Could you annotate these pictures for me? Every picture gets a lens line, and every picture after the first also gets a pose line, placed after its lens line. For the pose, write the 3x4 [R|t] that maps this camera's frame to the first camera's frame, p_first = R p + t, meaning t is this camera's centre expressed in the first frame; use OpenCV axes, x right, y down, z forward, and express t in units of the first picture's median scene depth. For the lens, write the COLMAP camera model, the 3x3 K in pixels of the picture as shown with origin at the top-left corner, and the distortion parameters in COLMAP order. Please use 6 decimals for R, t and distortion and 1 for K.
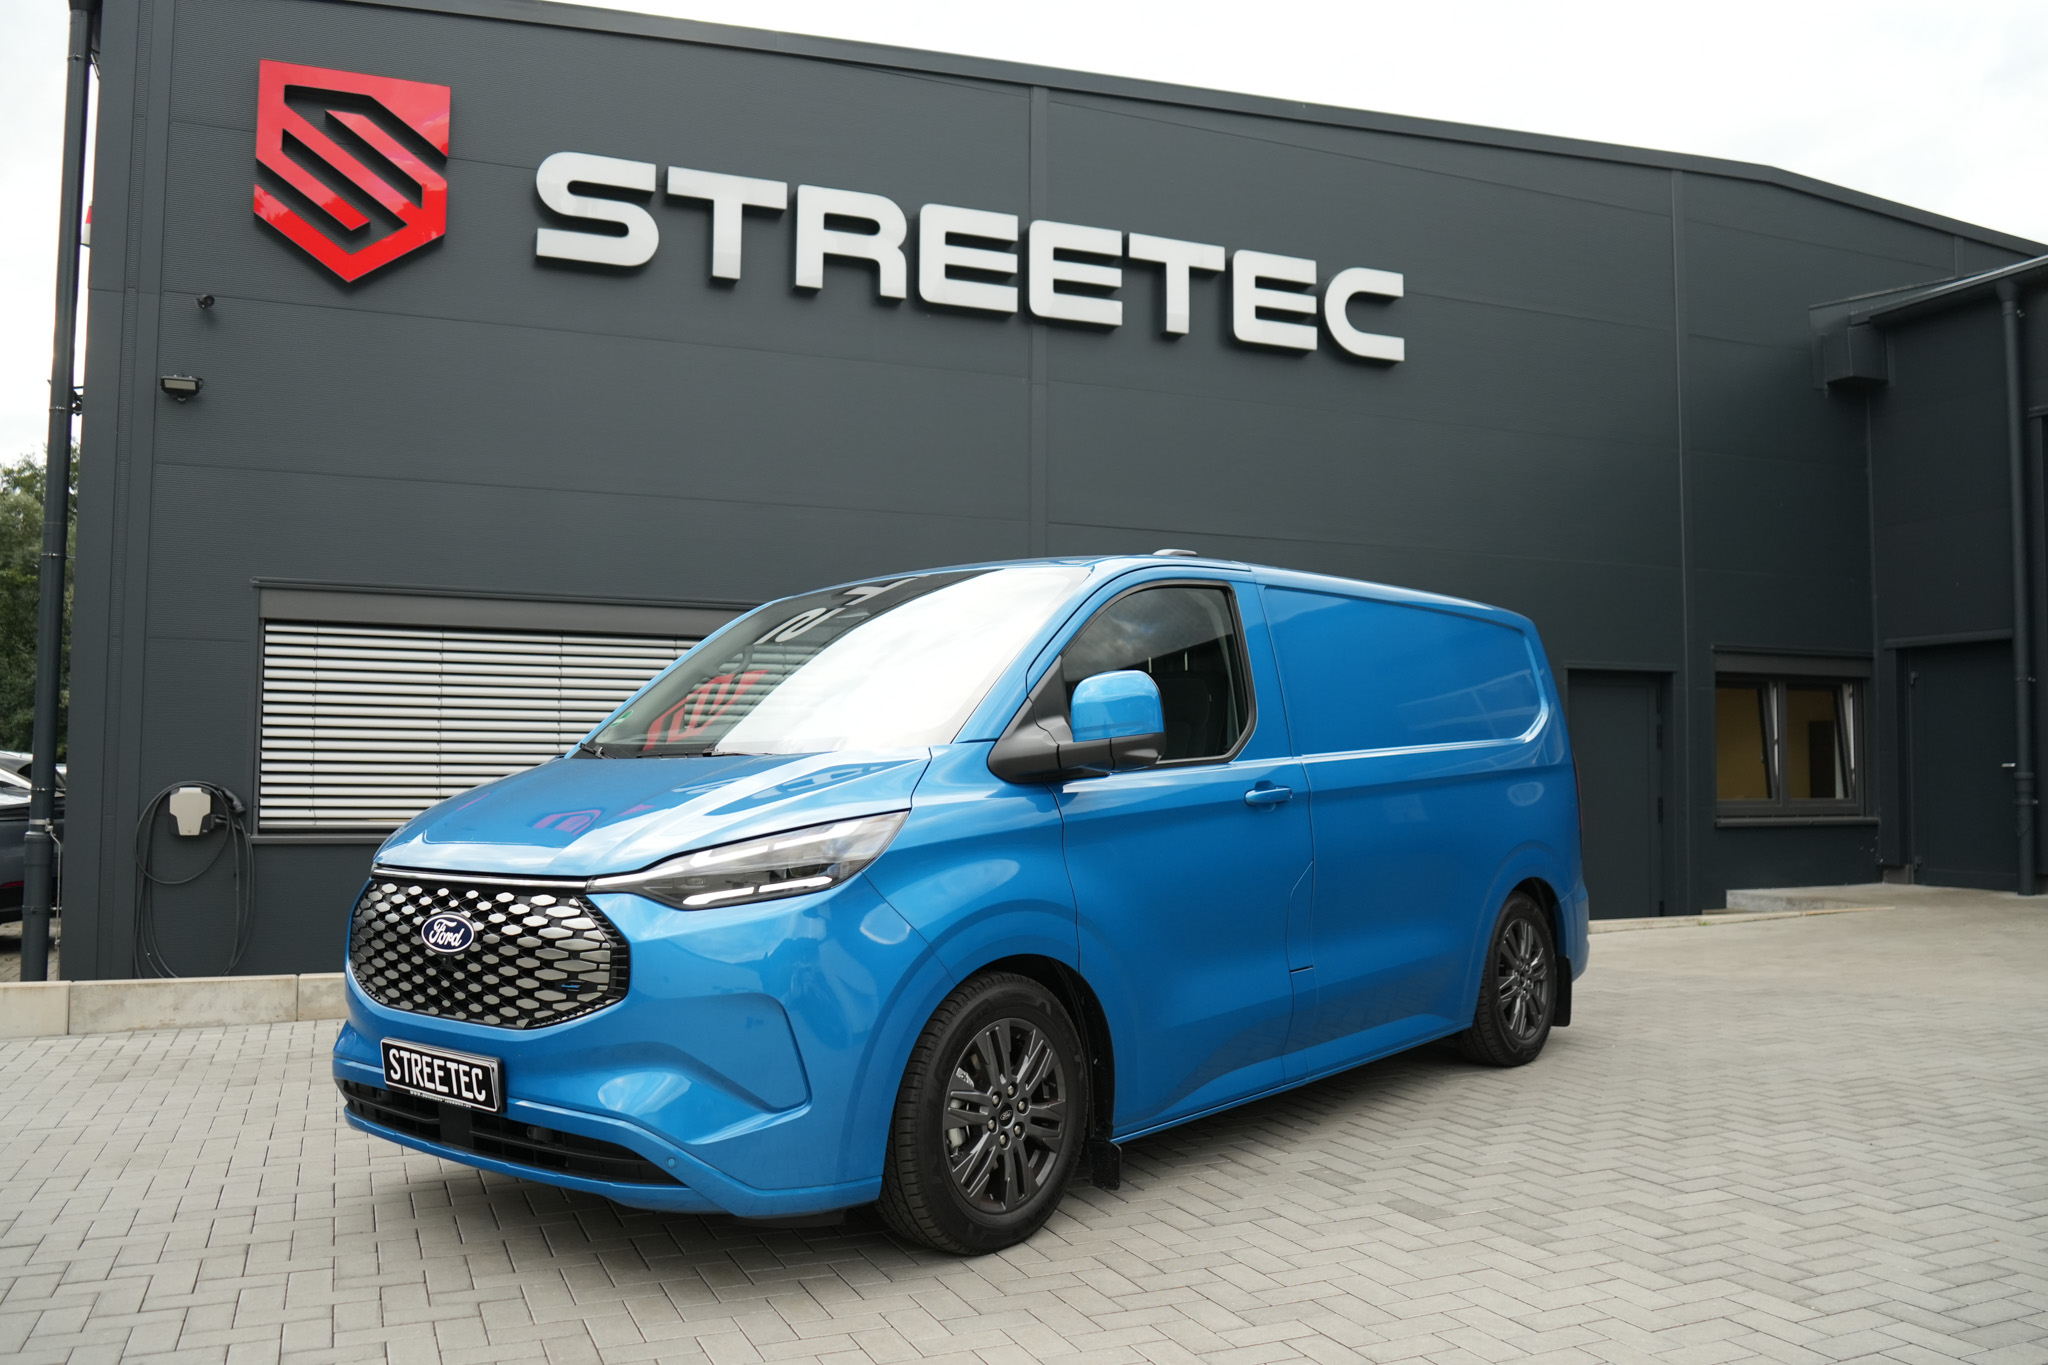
lens RADIAL K [[1603.1, 0, 1010.4], [0, 1603.1, 679.0], [0, 0, 1]] dist [-0.073353, 0.038467]
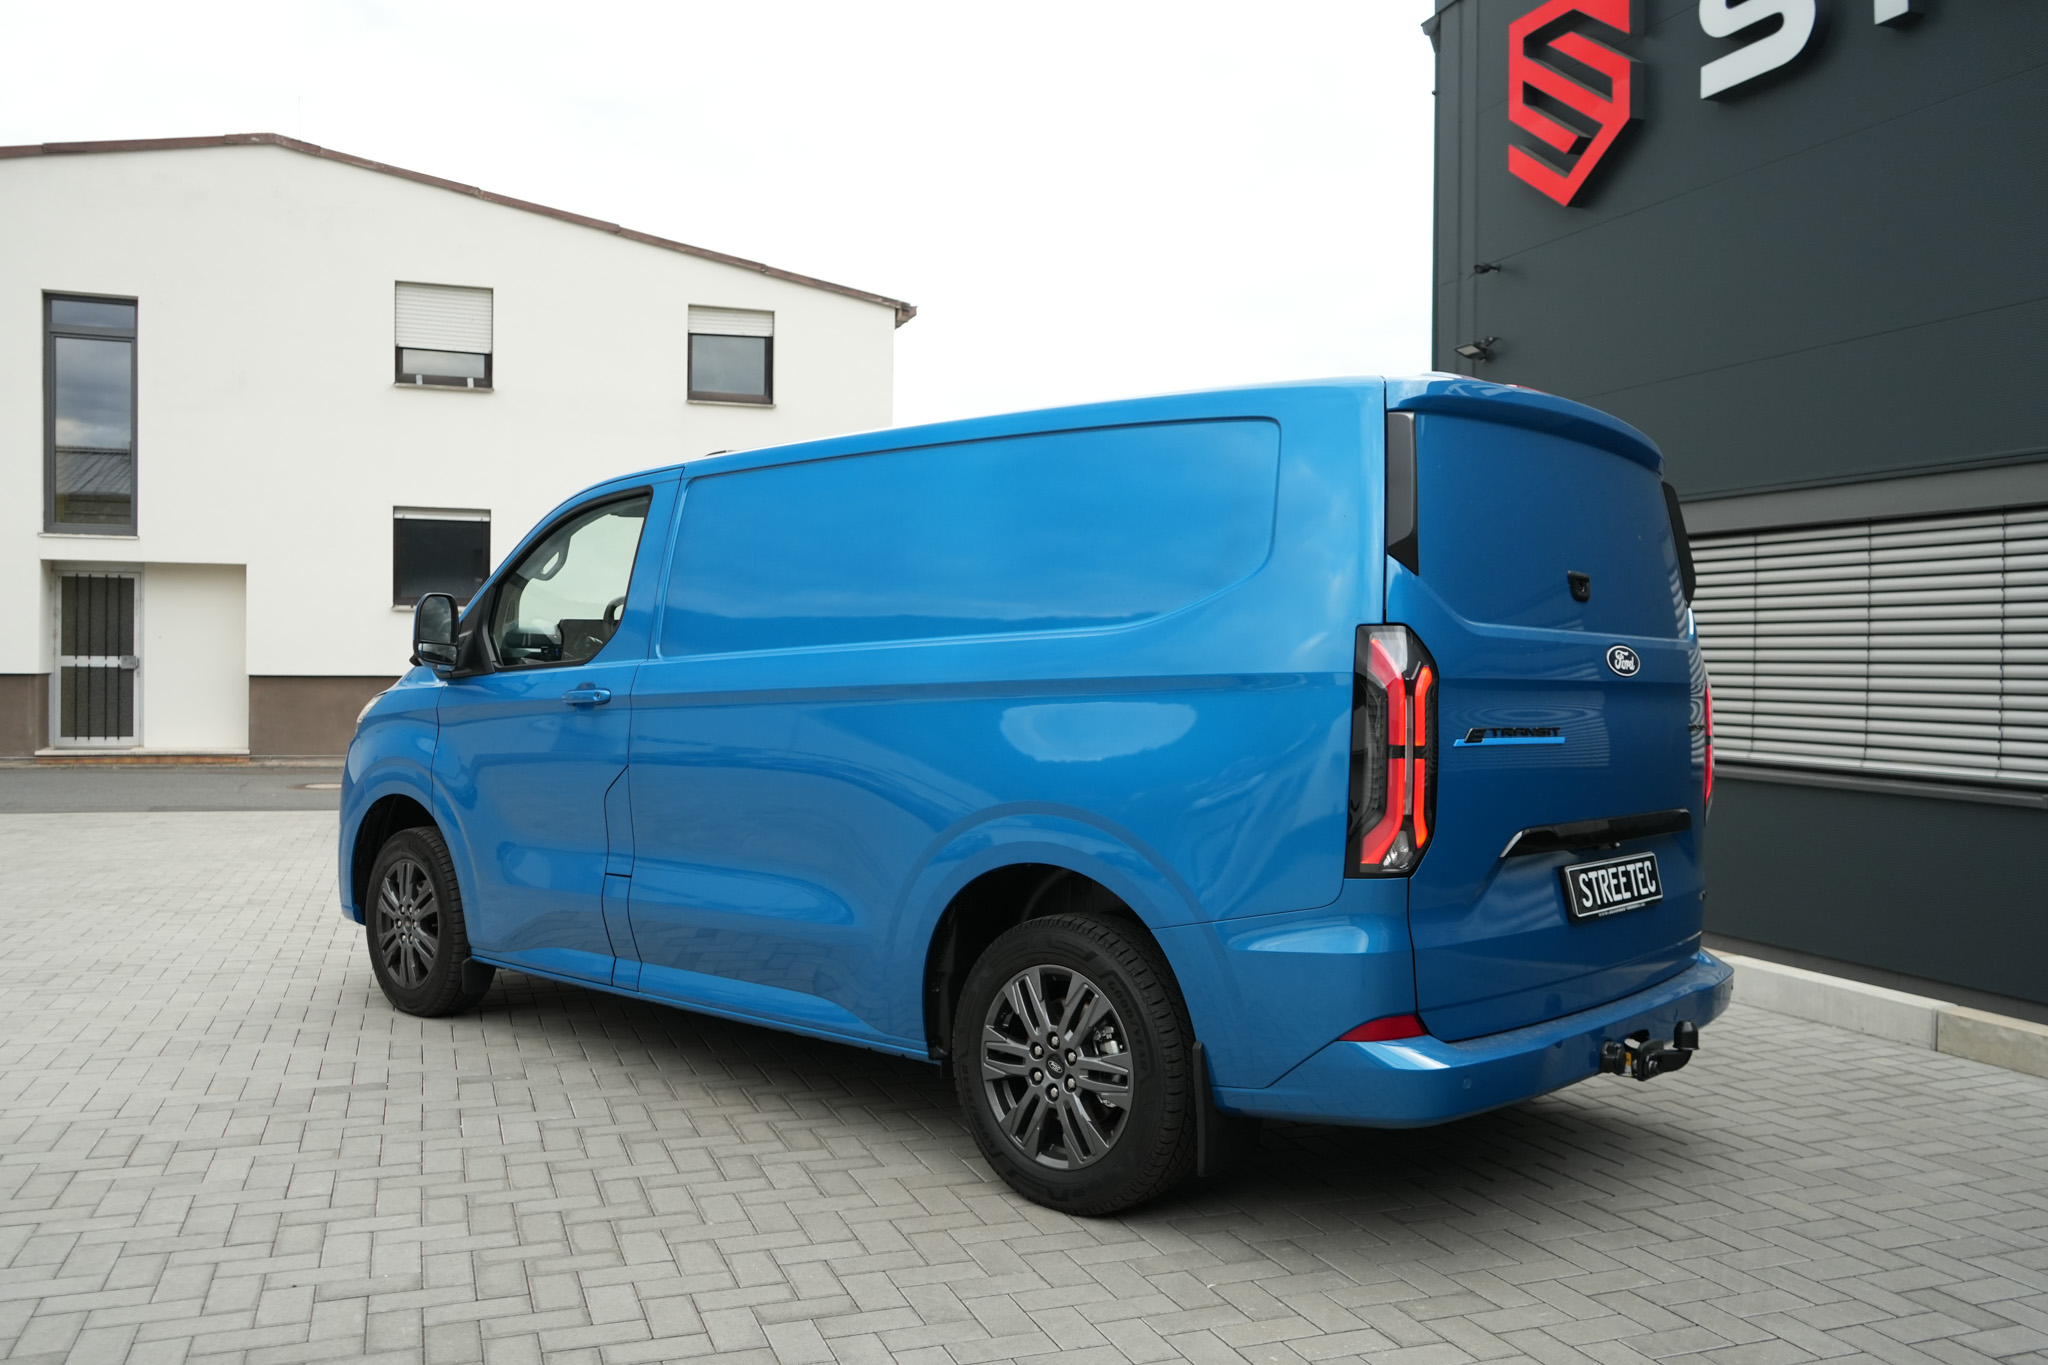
lens RADIAL K [[1595.5, 0, 1024.0], [0, 1595.5, 692.9], [0, 0, 1]] dist [-0.029502, 0.029673]
pose [[-0.019575, 0.014578, -0.999702, 0.920233], [0.048472, 0.998732, 0.013614, 0.042223], [0.998633, -0.048191, -0.020257, 1.008624]]
